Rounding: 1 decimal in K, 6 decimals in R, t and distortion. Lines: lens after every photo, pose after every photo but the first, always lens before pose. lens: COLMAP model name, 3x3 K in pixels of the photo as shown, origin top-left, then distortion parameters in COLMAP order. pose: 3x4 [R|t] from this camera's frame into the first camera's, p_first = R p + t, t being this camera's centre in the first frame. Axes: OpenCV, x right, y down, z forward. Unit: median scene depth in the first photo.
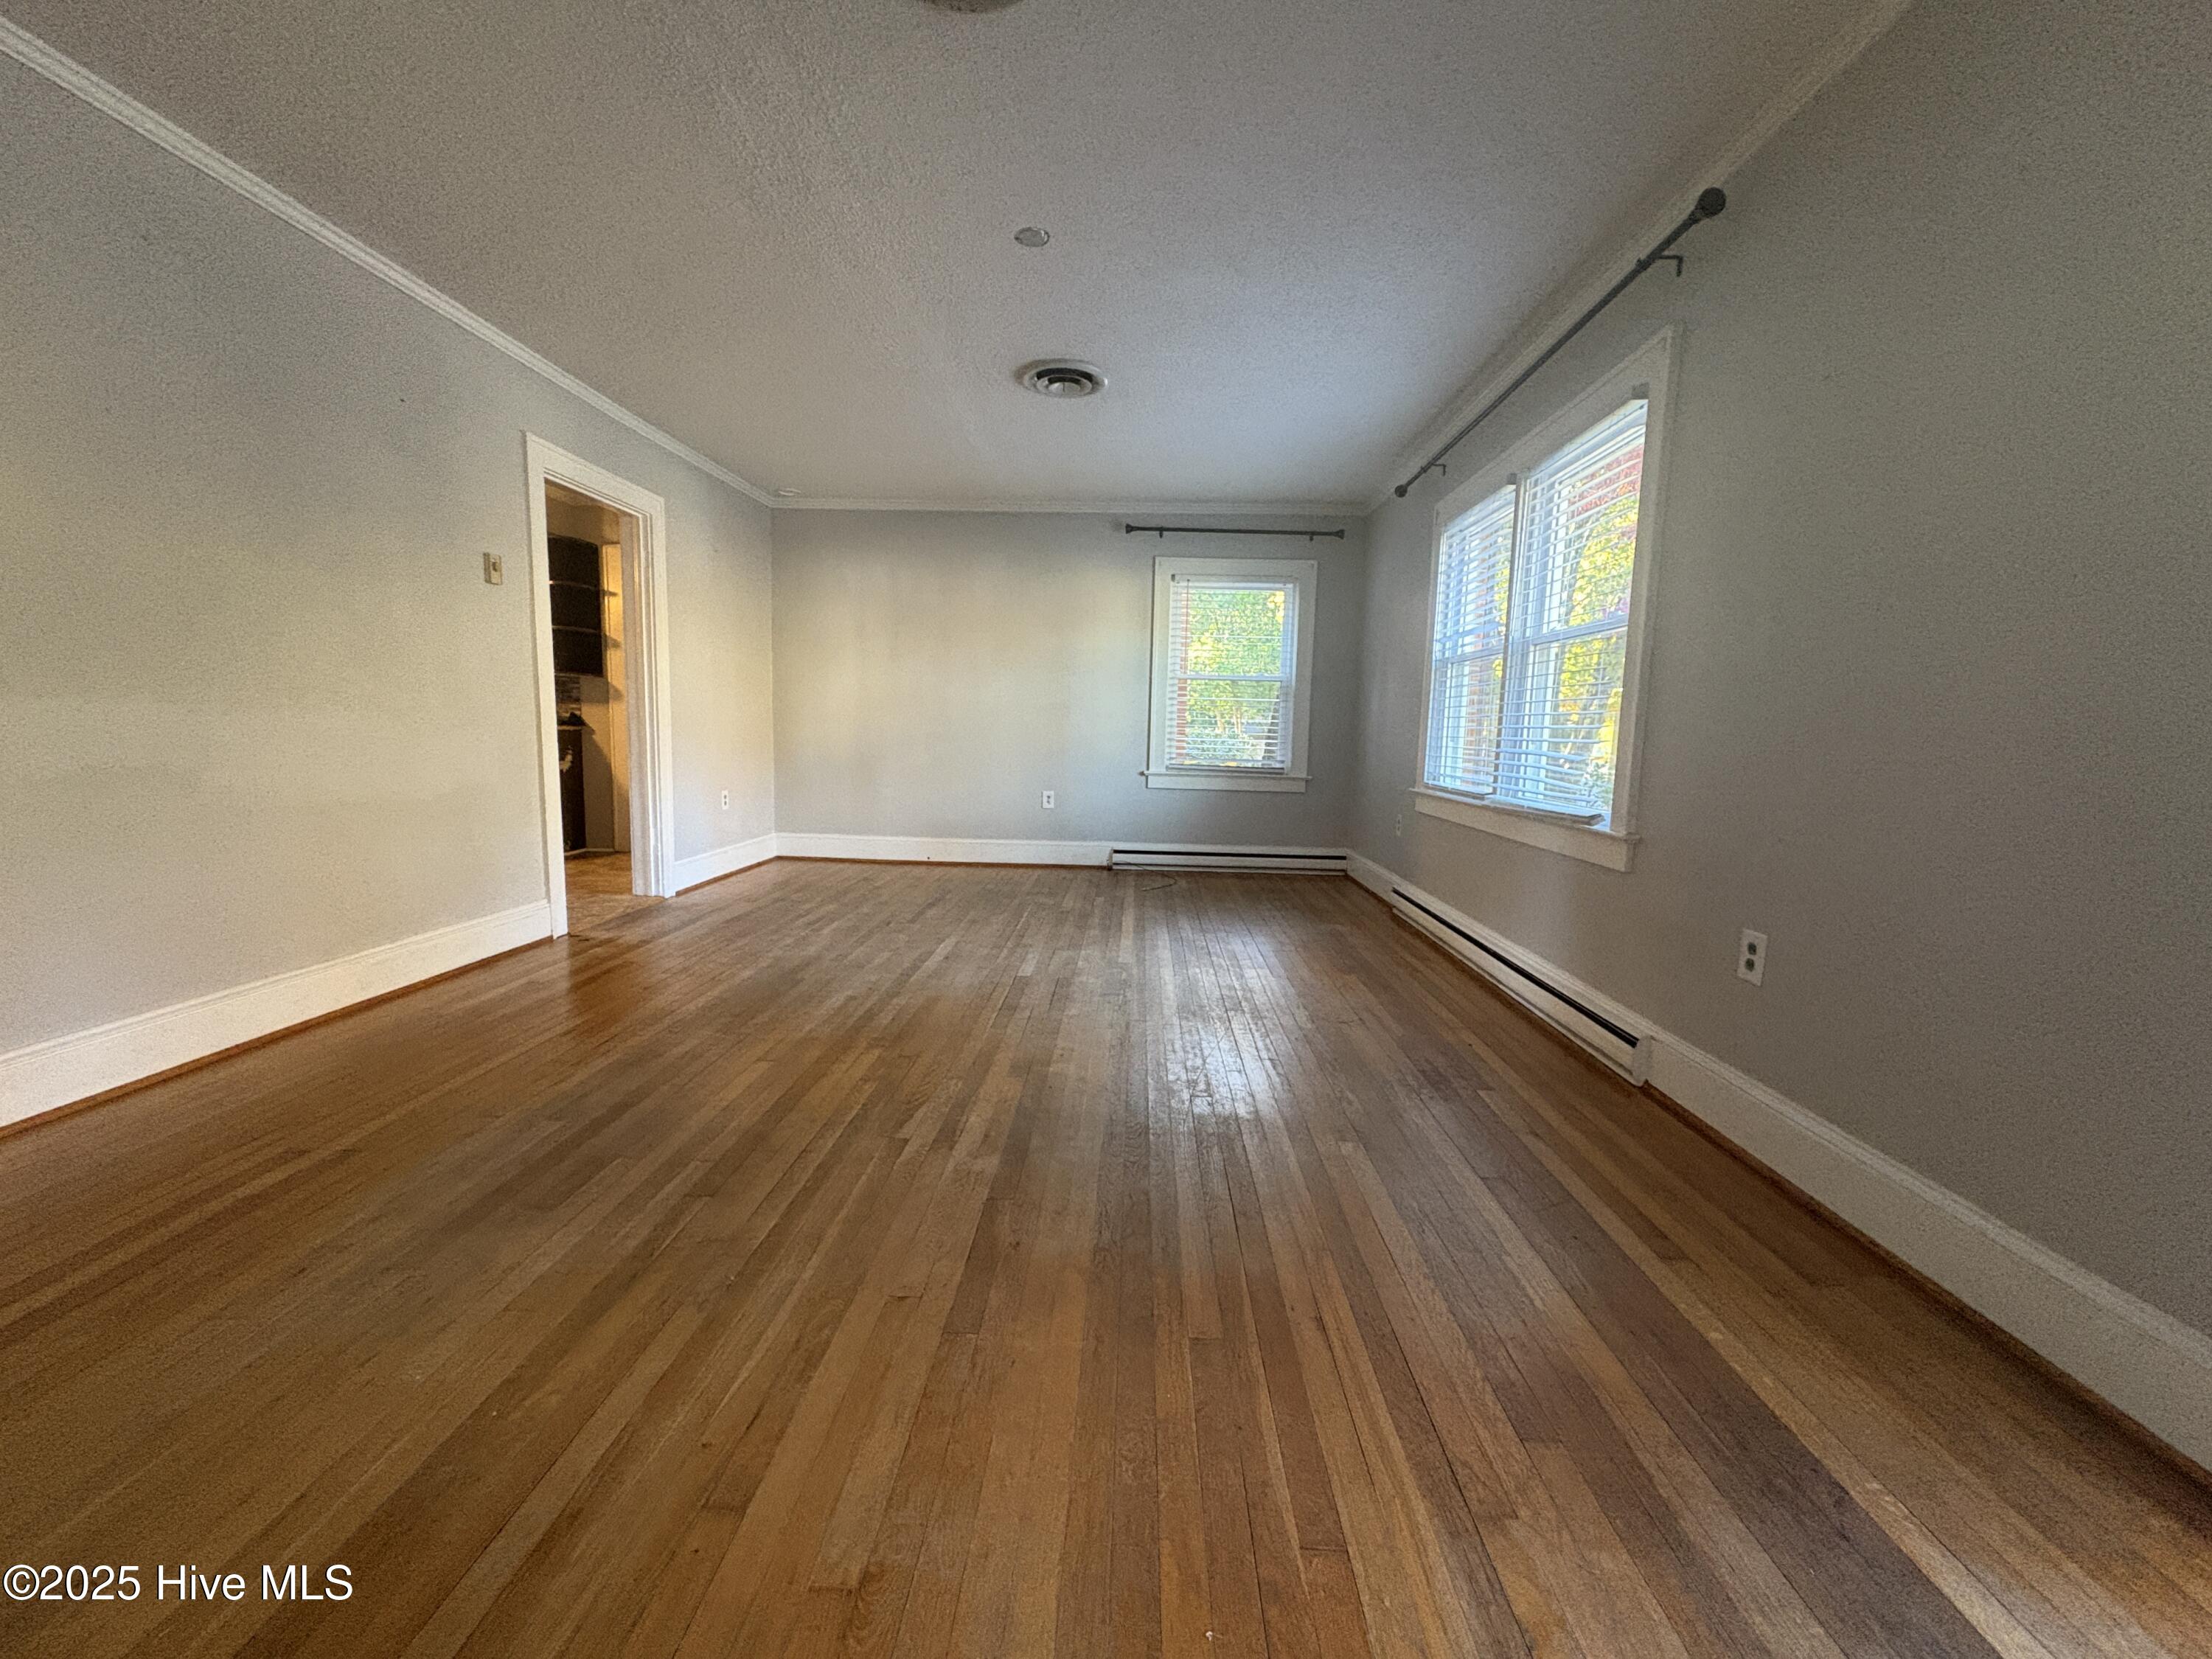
lens RADIAL K [[882.2, 0, 1102.7], [0, 882.2, 829.9], [0, 0, 1]] dist [0.002726, 0.000077]
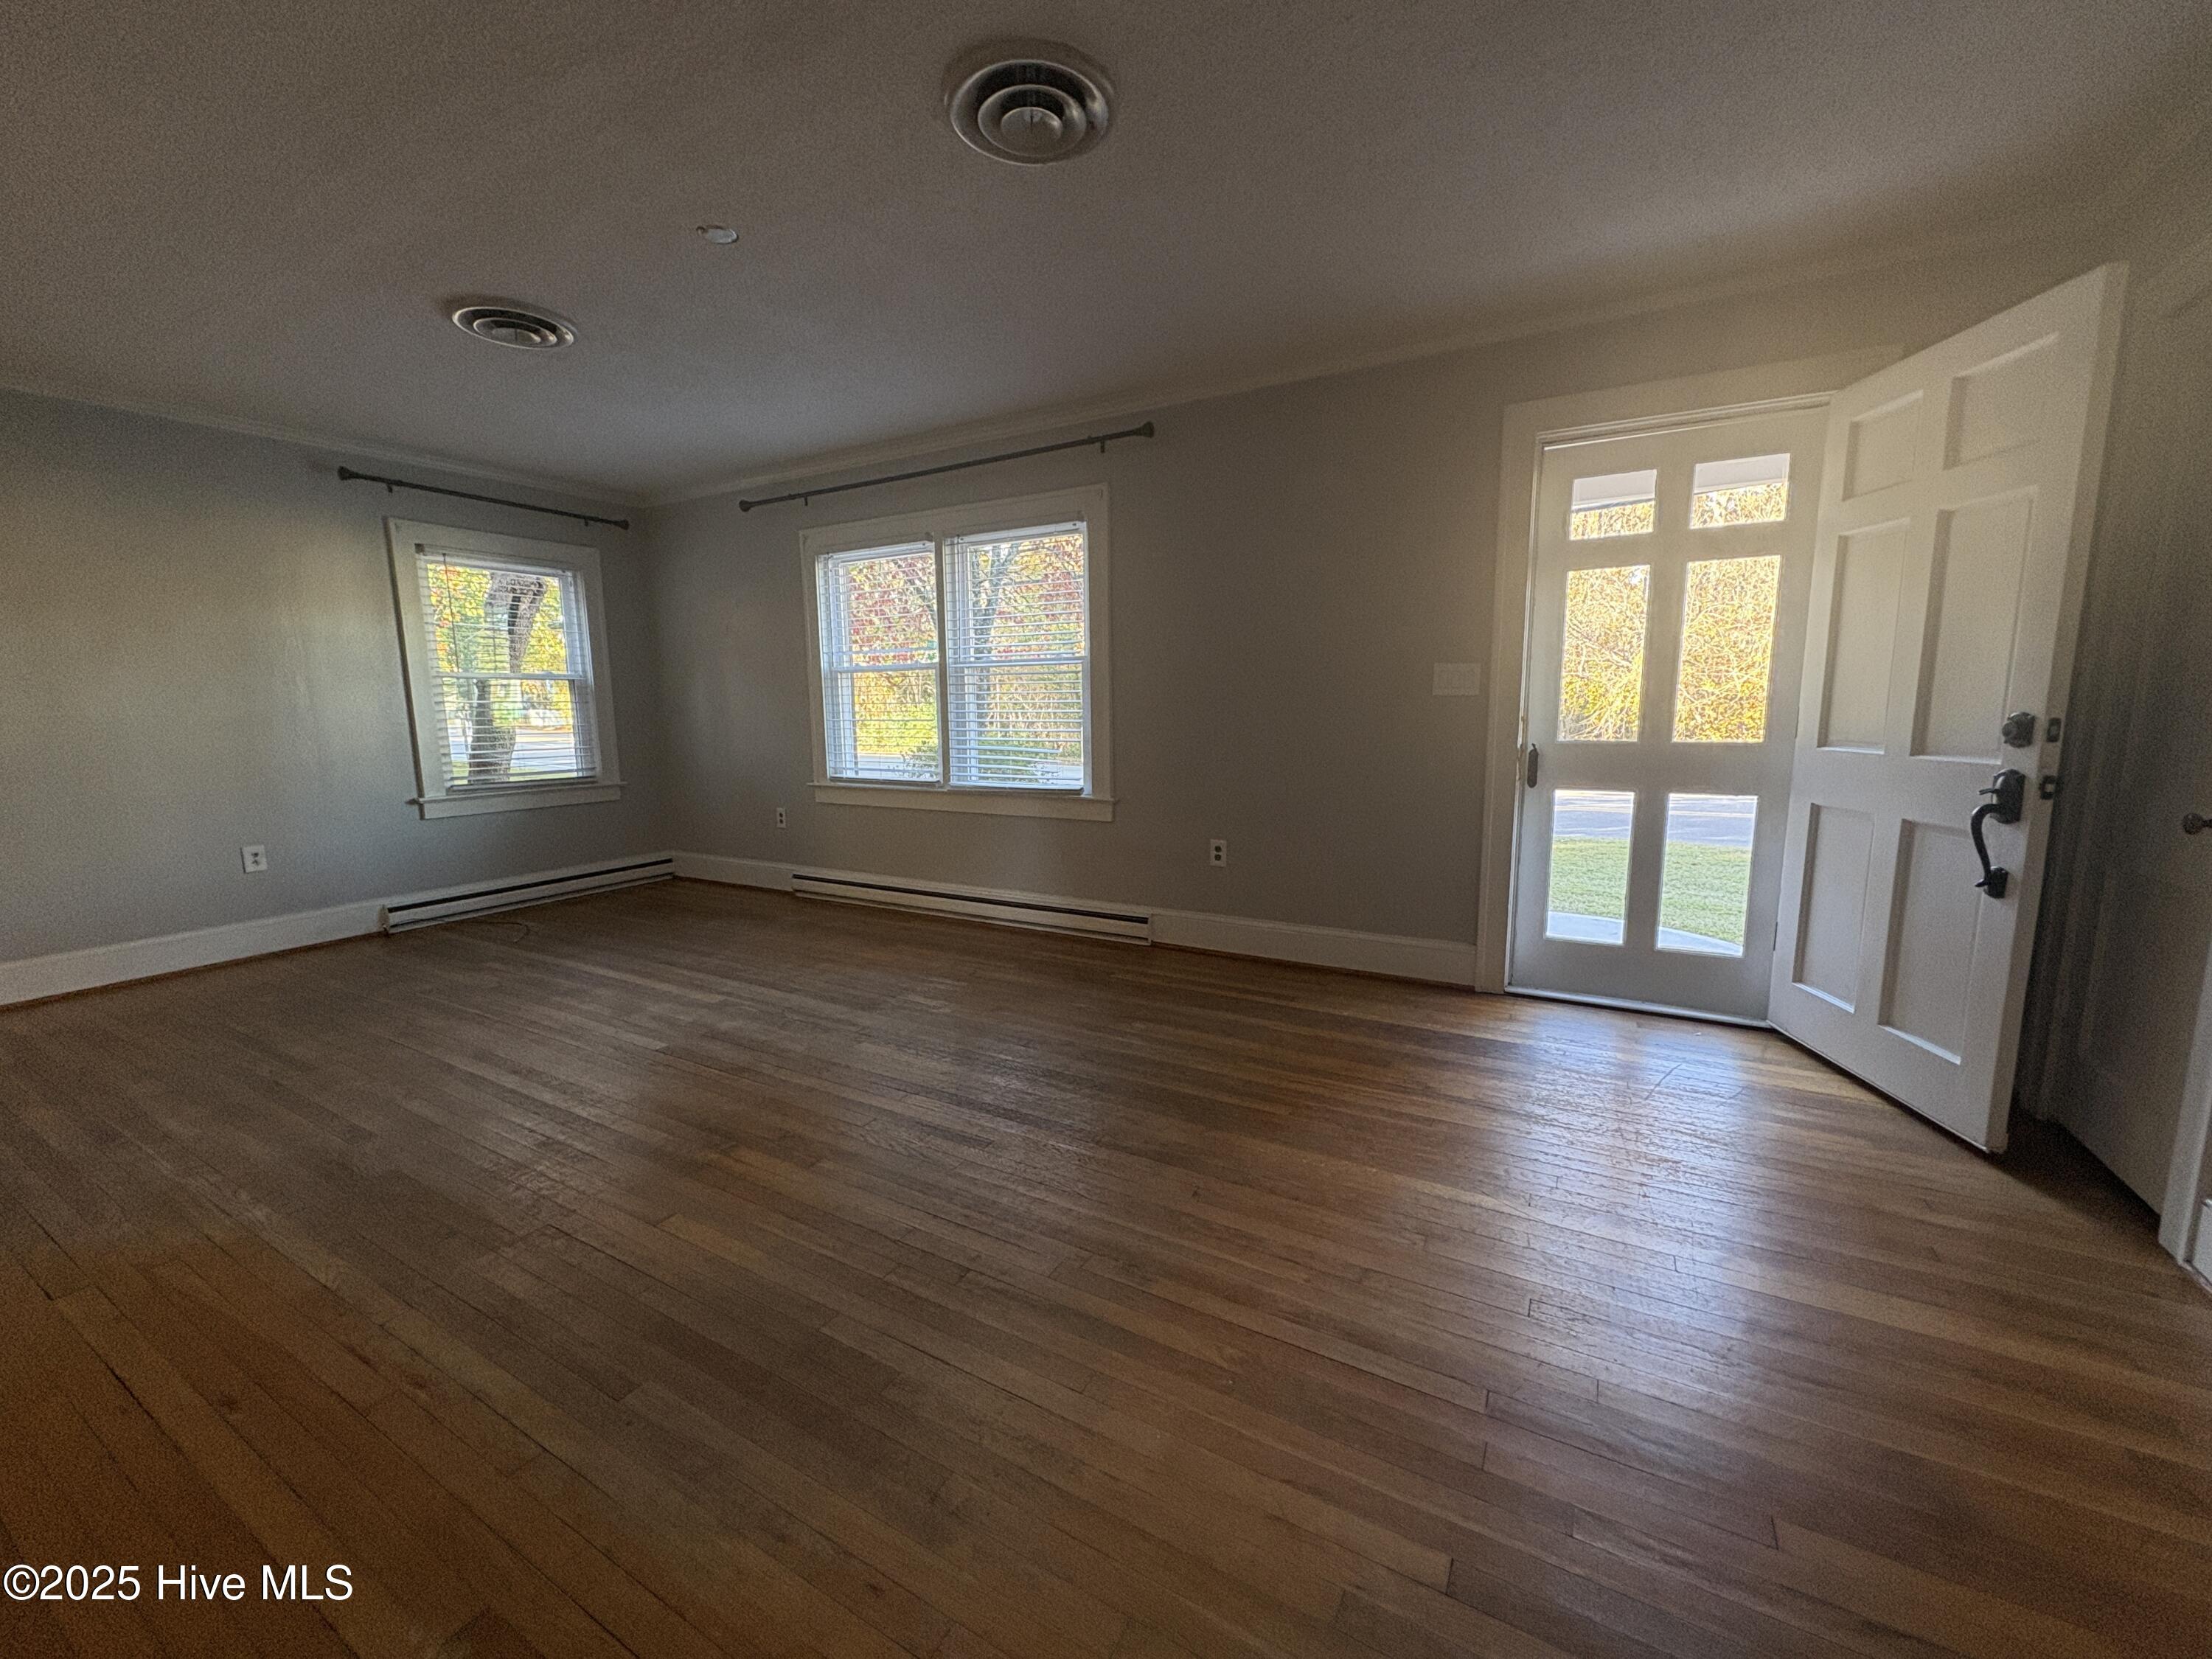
lens RADIAL K [[882.2, 0, 1102.7], [0, 882.2, 829.9], [0, 0, 1]] dist [0.002726, 0.000077]
pose [[0.461666, -0.159562, 0.872585, -0.589087], [0.125439, 0.985547, 0.113851, -0.087473], [-0.878140, 0.056895, 0.475009, 0.183585]]
